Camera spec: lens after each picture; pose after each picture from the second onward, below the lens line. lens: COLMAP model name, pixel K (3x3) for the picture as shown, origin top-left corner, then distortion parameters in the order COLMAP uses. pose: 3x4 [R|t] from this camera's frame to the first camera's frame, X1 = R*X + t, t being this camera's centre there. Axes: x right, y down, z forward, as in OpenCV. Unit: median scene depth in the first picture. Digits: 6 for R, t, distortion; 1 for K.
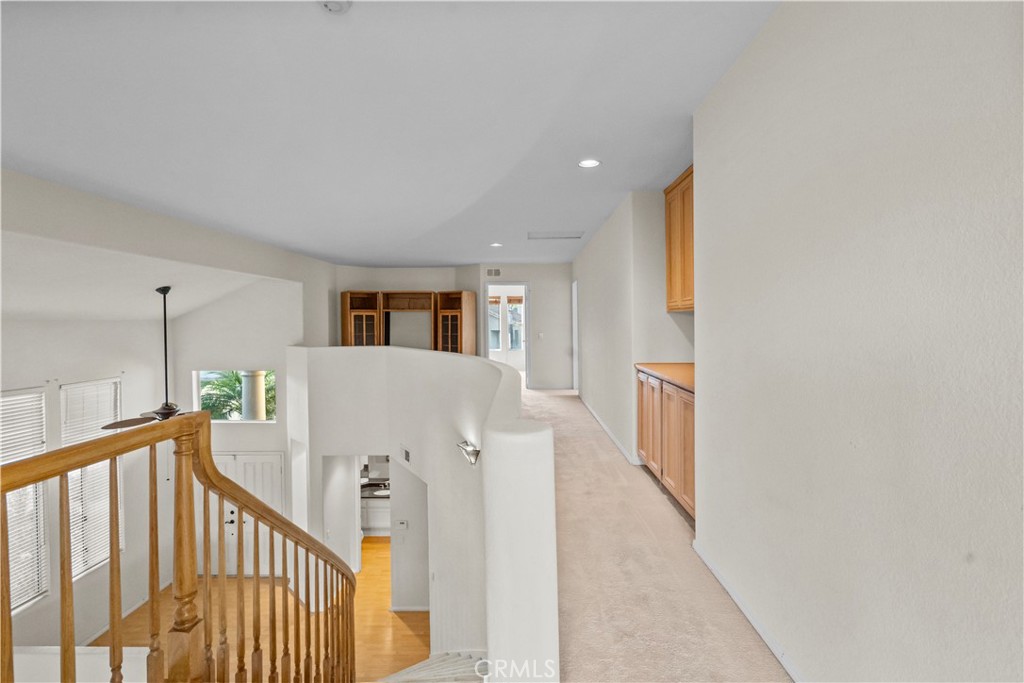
lens RADIAL K [[465.8, 0, 509.1], [0, 465.8, 345.5], [0, 0, 1]] dist [0.000194, 0.000443]
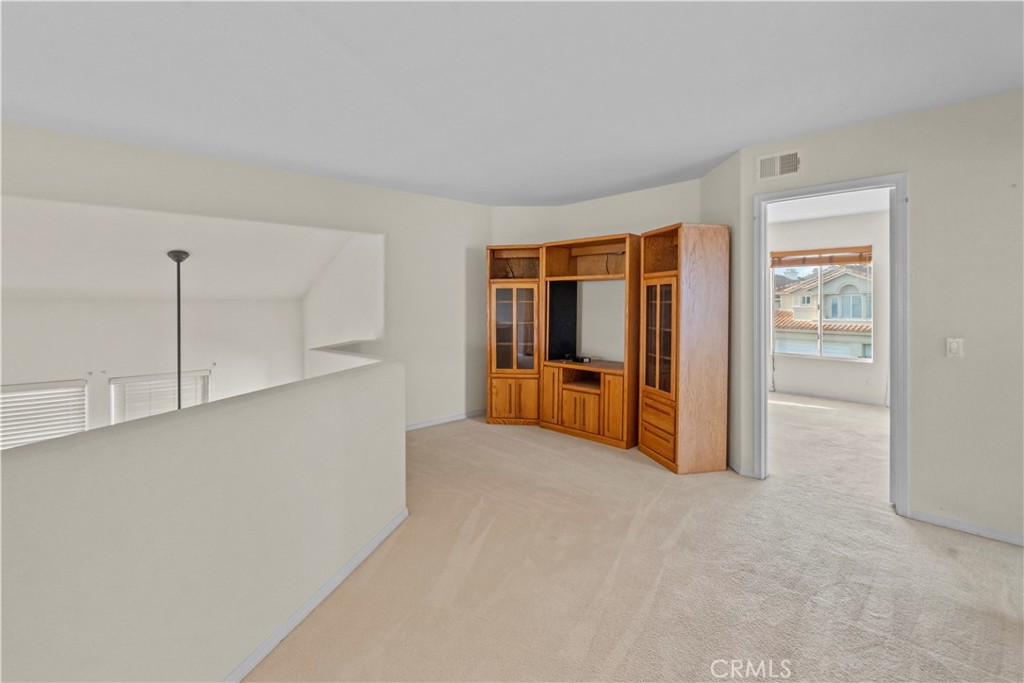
lens RADIAL K [[472.1, 0, 512.3], [0, 472.1, 304.8], [0, 0, 1]] dist [-0.001445, -0.000013]
pose [[0.712145, 0.003922, -0.702021, 0.079758], [-0.034600, 0.998965, -0.029519, -0.029372], [0.701179, 0.045312, 0.711544, 0.601171]]
